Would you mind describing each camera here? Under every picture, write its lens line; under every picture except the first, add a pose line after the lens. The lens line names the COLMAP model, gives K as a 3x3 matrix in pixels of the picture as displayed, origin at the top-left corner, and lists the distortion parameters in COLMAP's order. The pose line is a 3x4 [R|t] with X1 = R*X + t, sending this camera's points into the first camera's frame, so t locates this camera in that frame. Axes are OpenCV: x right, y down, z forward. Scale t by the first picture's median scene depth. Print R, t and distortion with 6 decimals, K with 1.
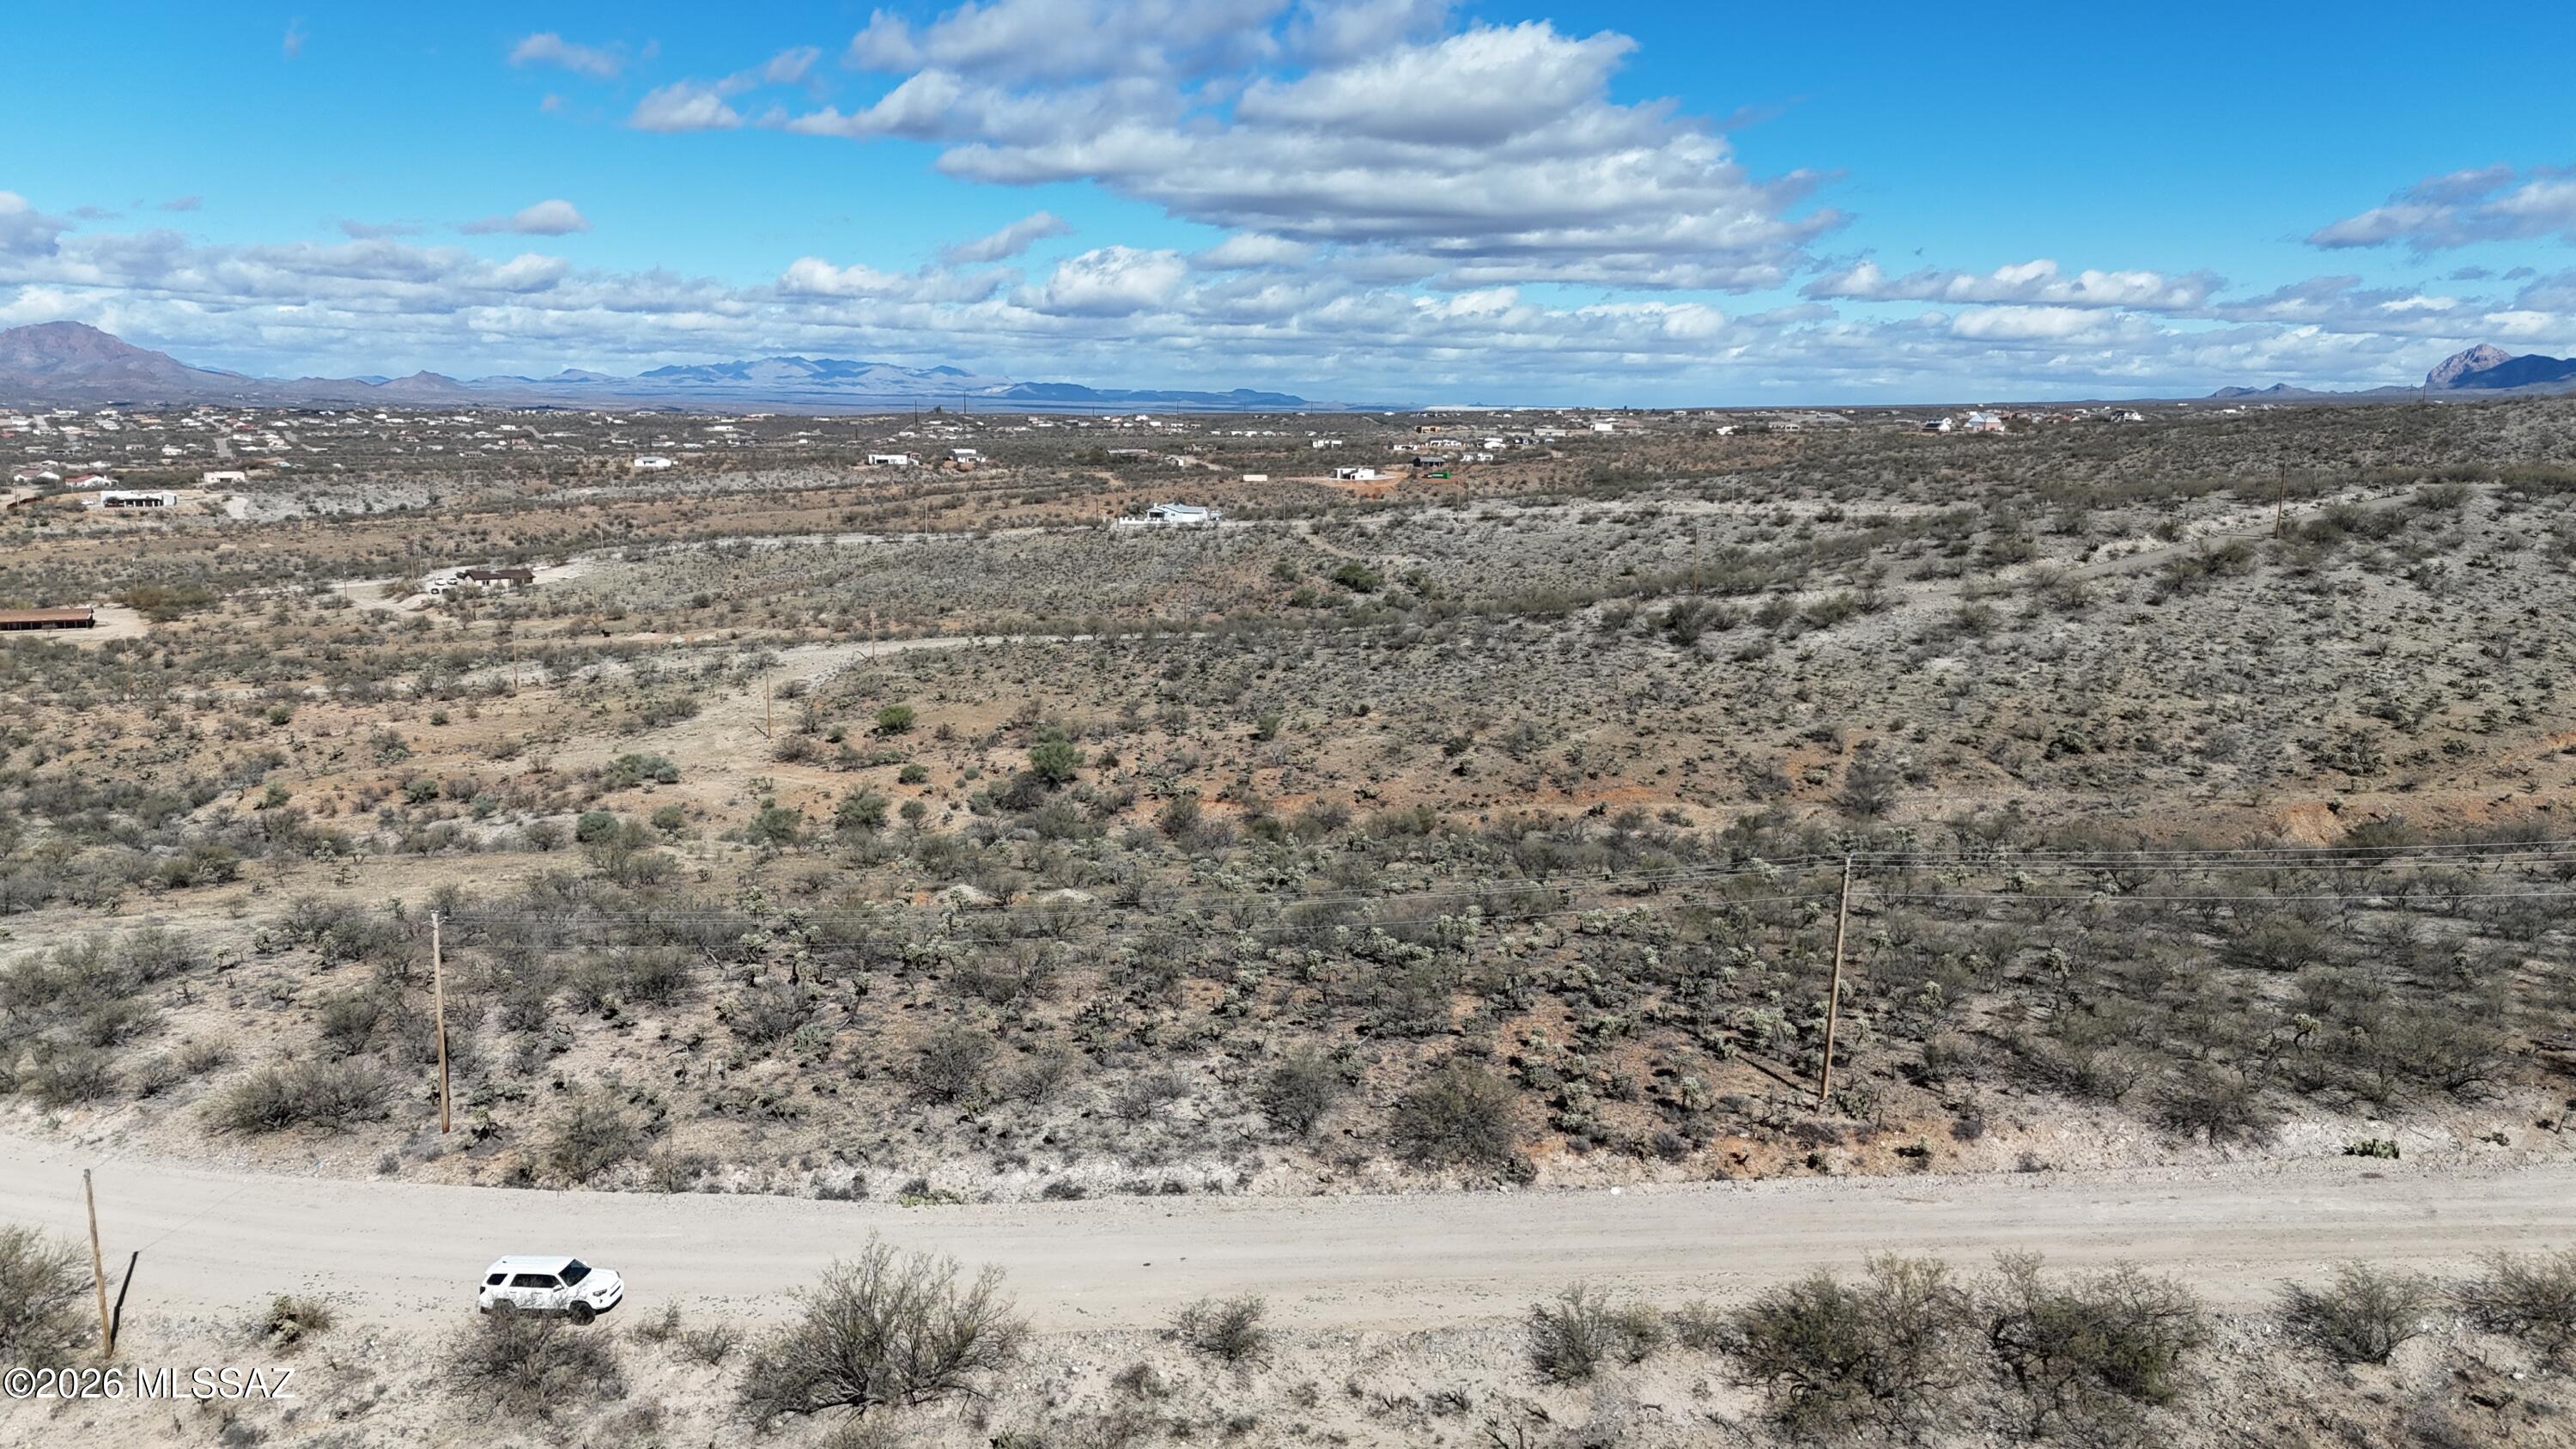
lens RADIAL K [[1889.9, 0, 1280.3], [0, 1889.9, 717.6], [0, 0, 1]] dist [0.070846, -0.056882]
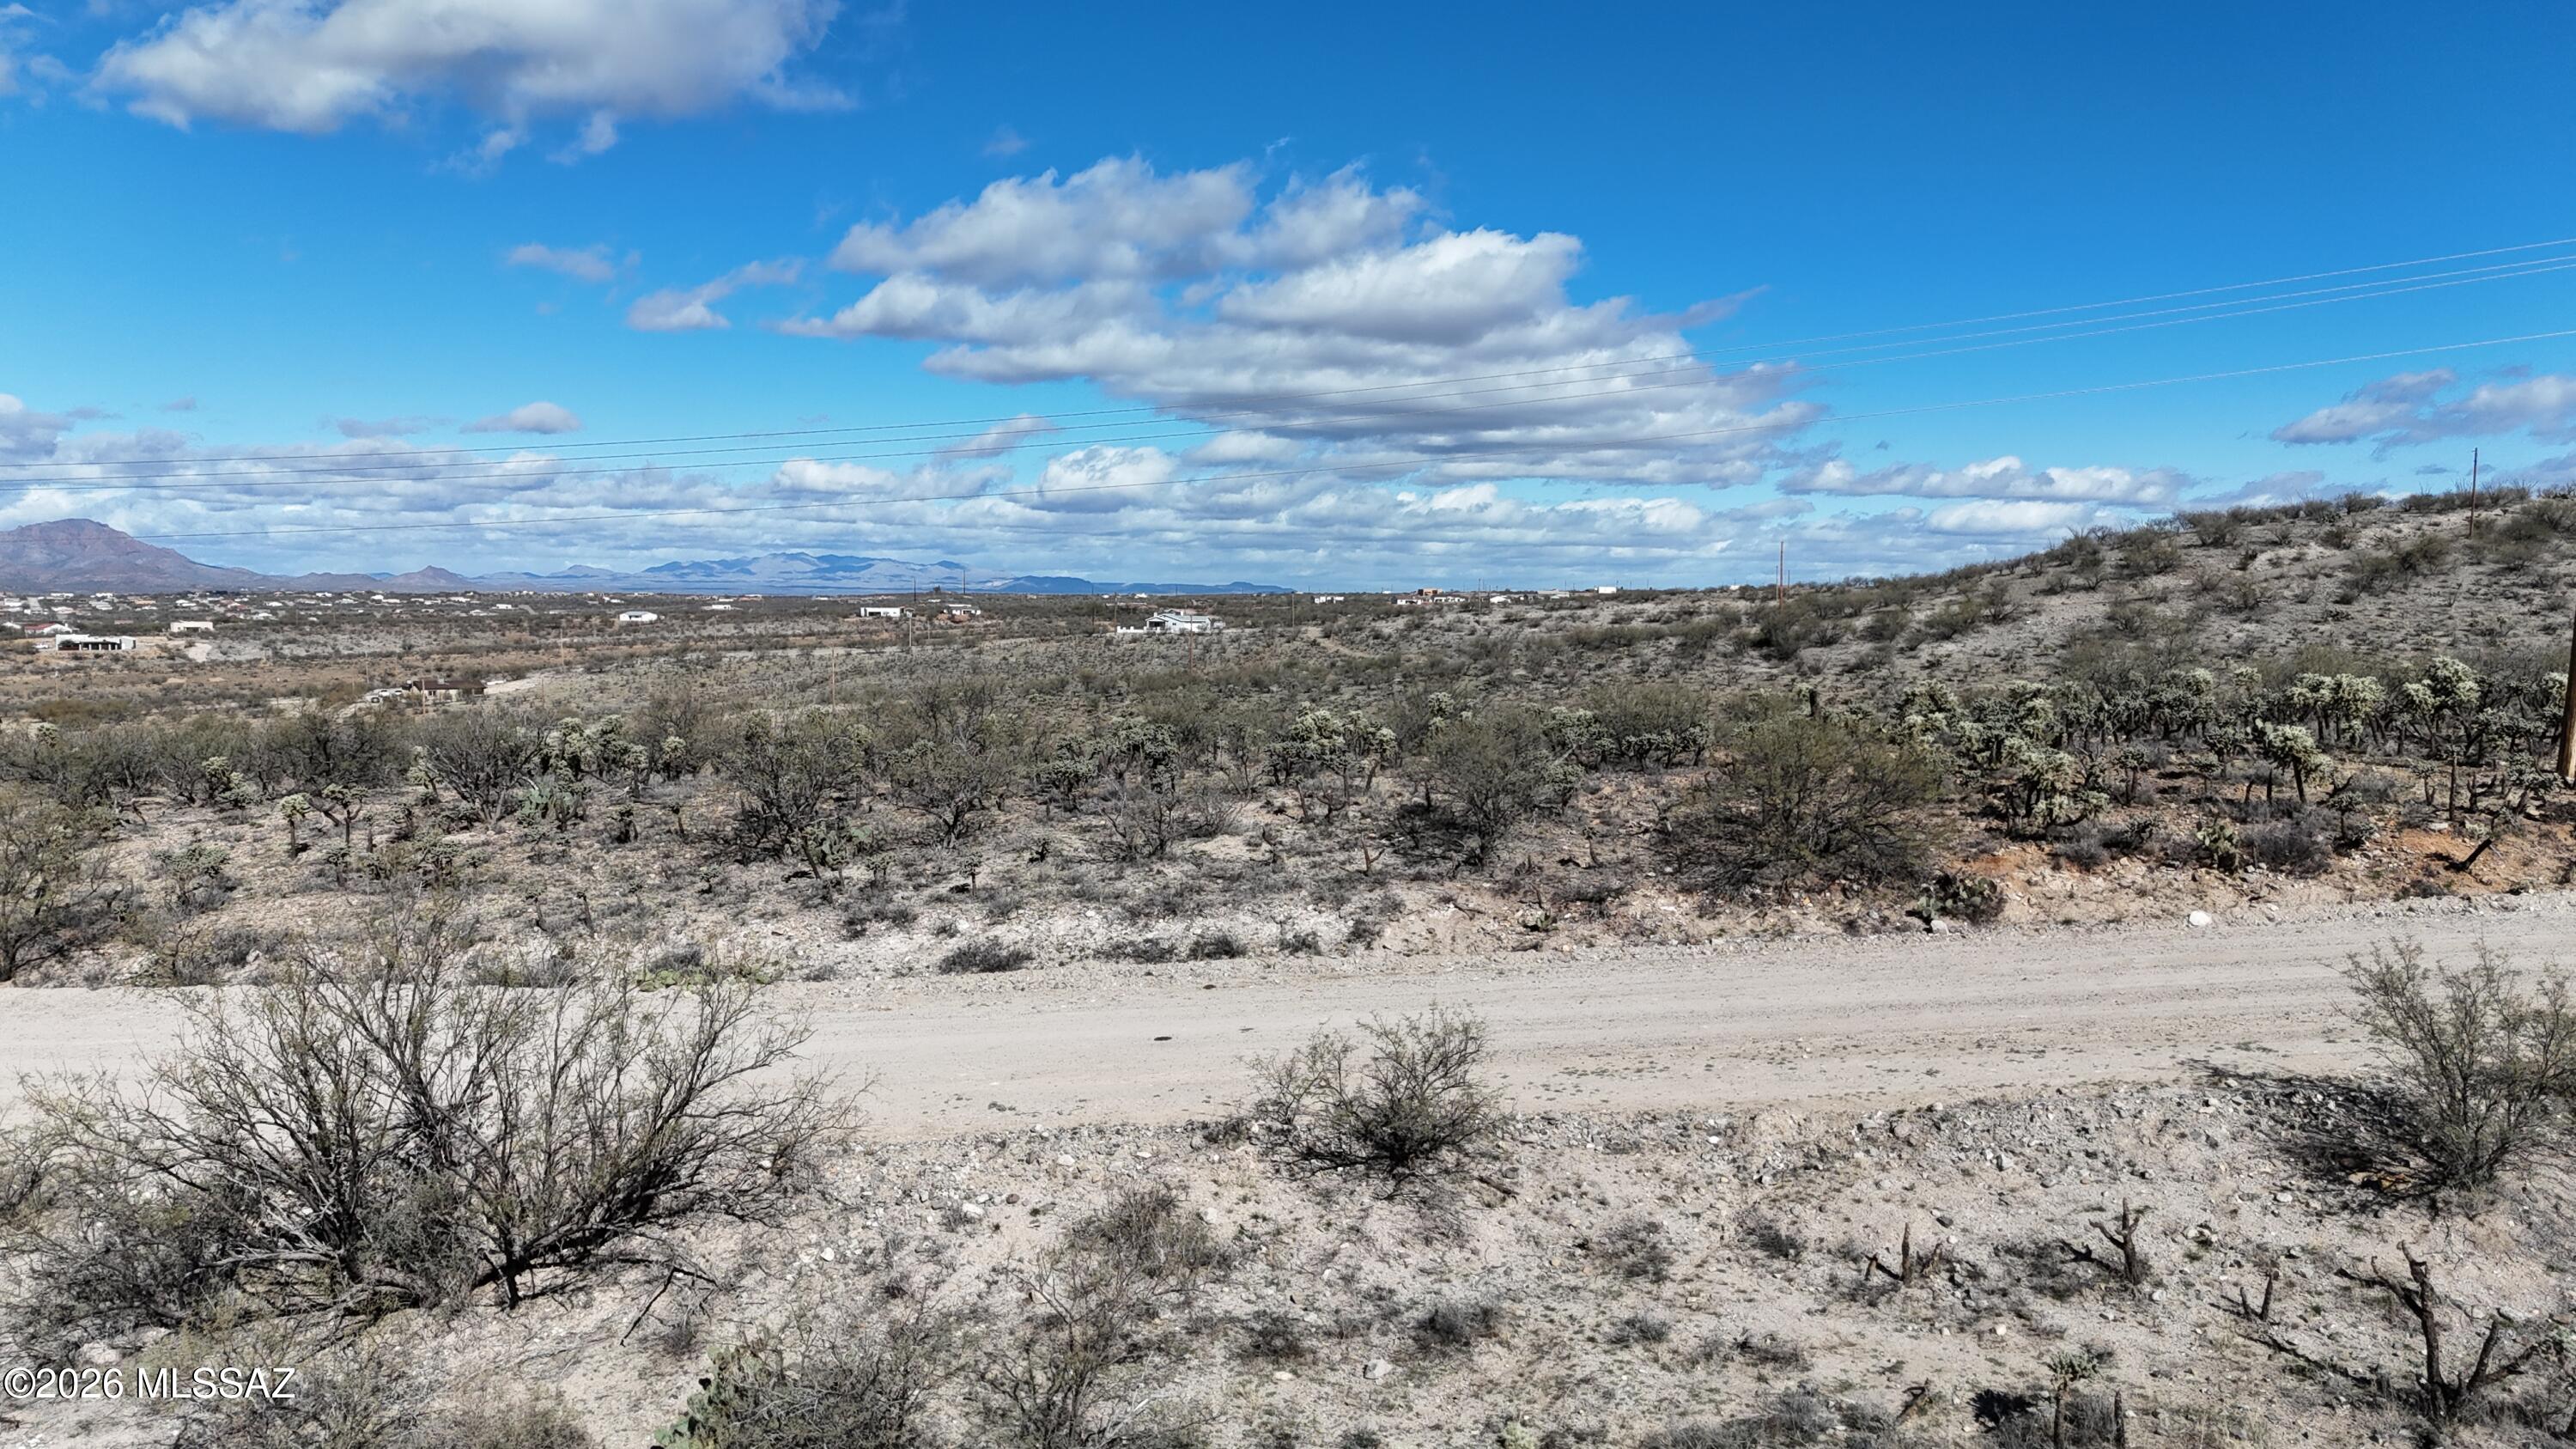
lens RADIAL K [[1889.9, 0, 1280.4], [0, 1889.9, 727.3], [0, 0, 1]] dist [0.070846, -0.056882]
pose [[0.999996, -0.002026, 0.001836, -0.014697], [0.002191, 0.995468, -0.095076, 0.085498], [-0.001635, 0.095079, 0.995468, 0.189007]]
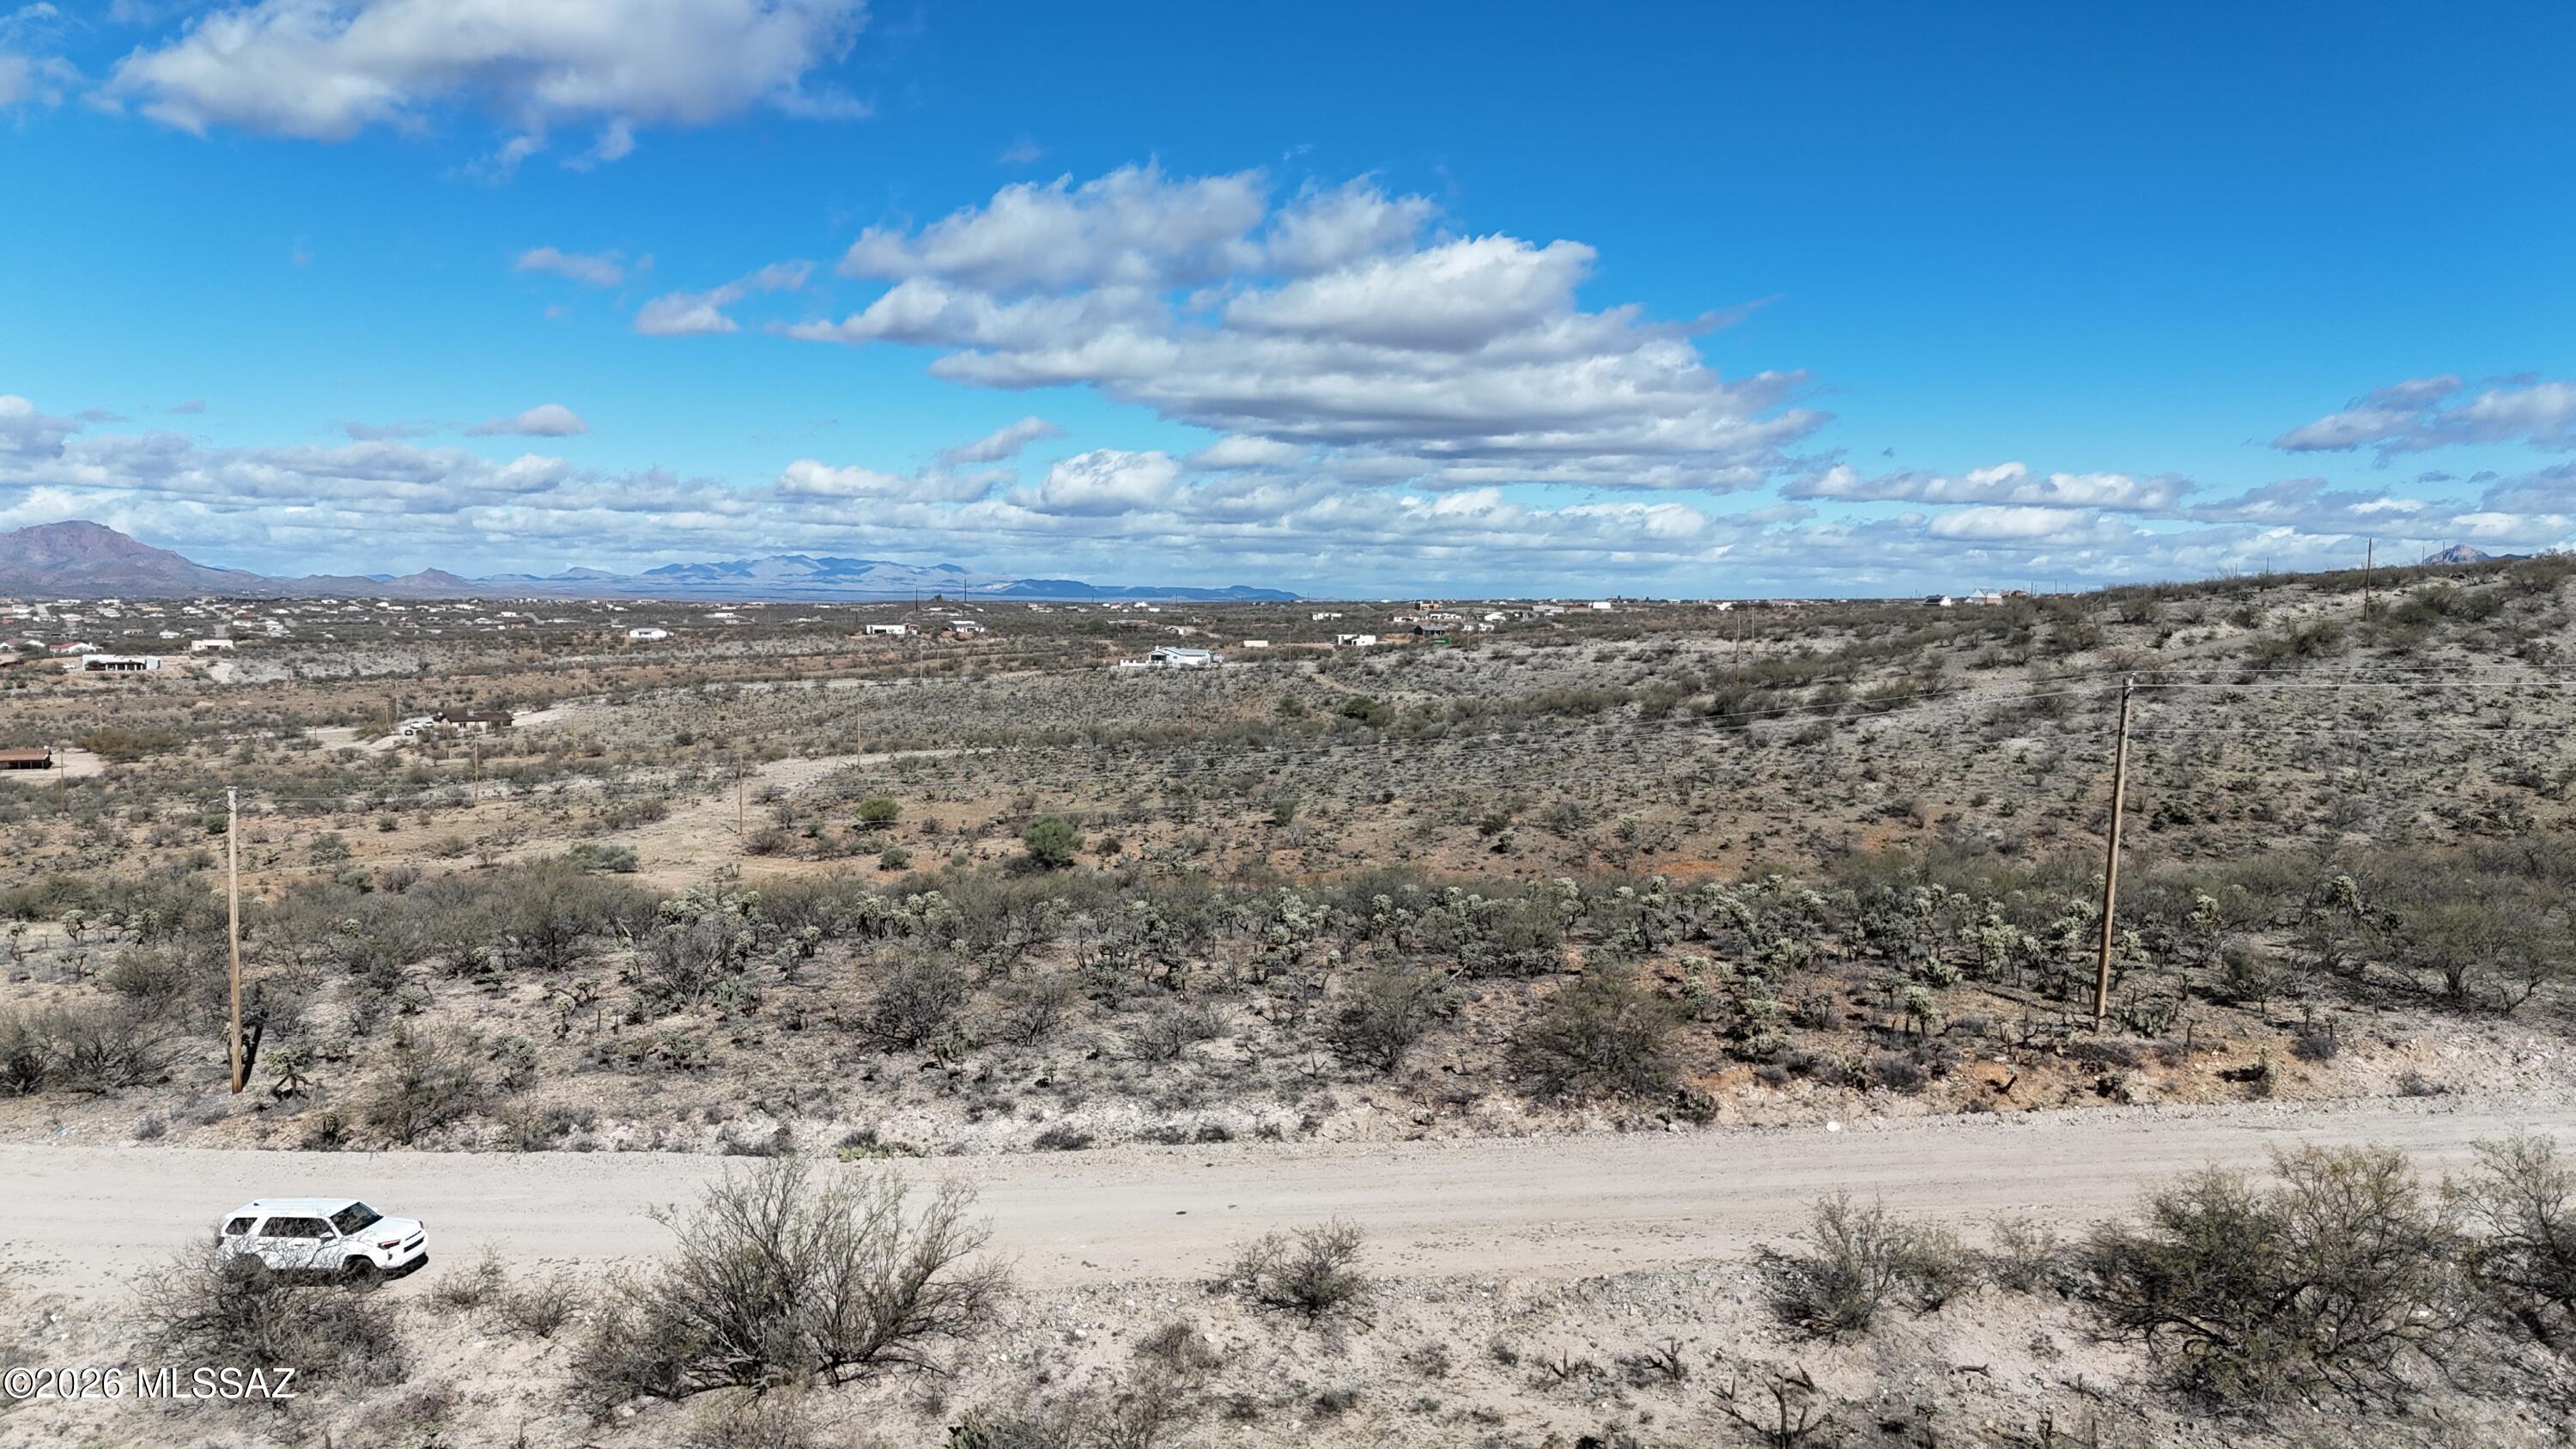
lens RADIAL K [[1889.9, 0, 1281.0], [0, 1889.9, 716.1], [0, 0, 1]] dist [0.070846, -0.056882]
pose [[0.999997, 0.000447, 0.002392, -0.011620], [-0.000199, 0.994708, -0.102738, 0.058618], [-0.002425, 0.102737, 0.994706, 0.093944]]
